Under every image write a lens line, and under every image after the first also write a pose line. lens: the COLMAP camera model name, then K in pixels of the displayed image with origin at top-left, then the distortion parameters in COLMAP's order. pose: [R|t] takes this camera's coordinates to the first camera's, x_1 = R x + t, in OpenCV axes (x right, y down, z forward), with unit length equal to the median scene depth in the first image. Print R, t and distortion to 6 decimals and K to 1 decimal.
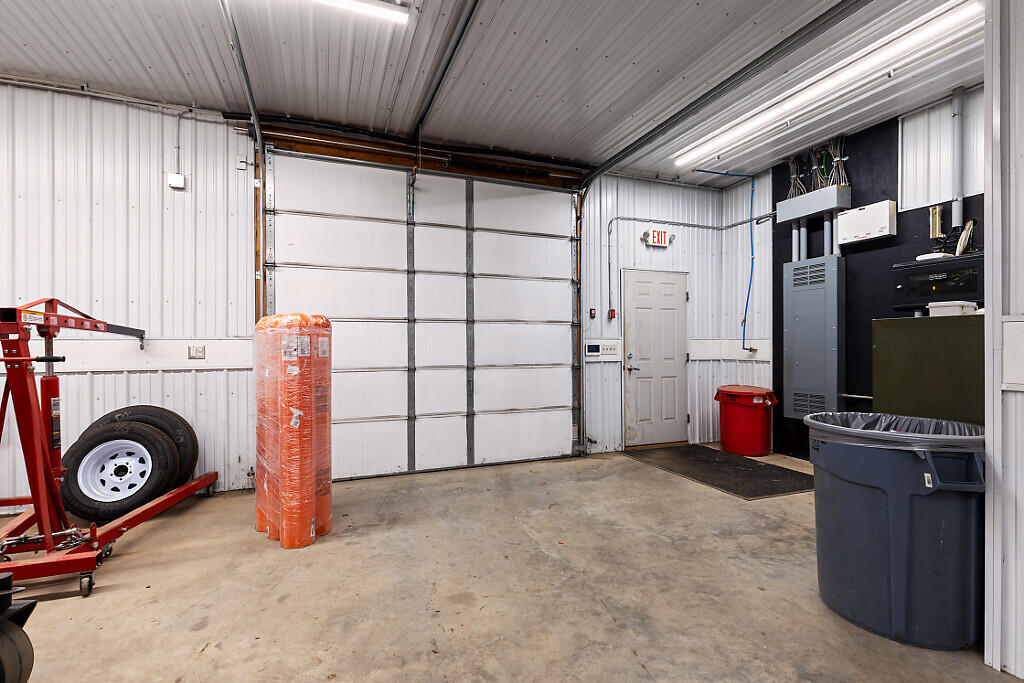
lens RADIAL K [[464.4, 0, 504.2], [0, 464.4, 344.8], [0, 0, 1]] dist [-0.001621, 0.000074]
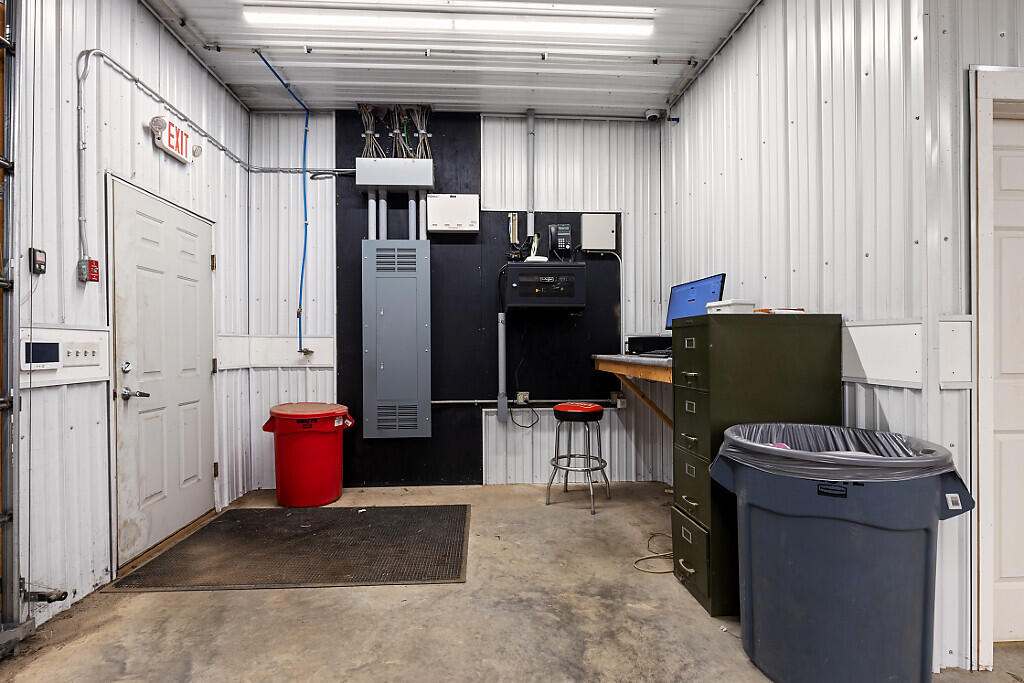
lens RADIAL K [[464.4, 0, 504.2], [0, 464.4, 344.8], [0, 0, 1]] dist [-0.001621, 0.000074]
pose [[0.311449, 0.005116, 0.950249, -0.054053], [-0.001071, 0.999987, -0.005032, 0.003383], [-0.950262, 0.000550, 0.311450, 0.516713]]
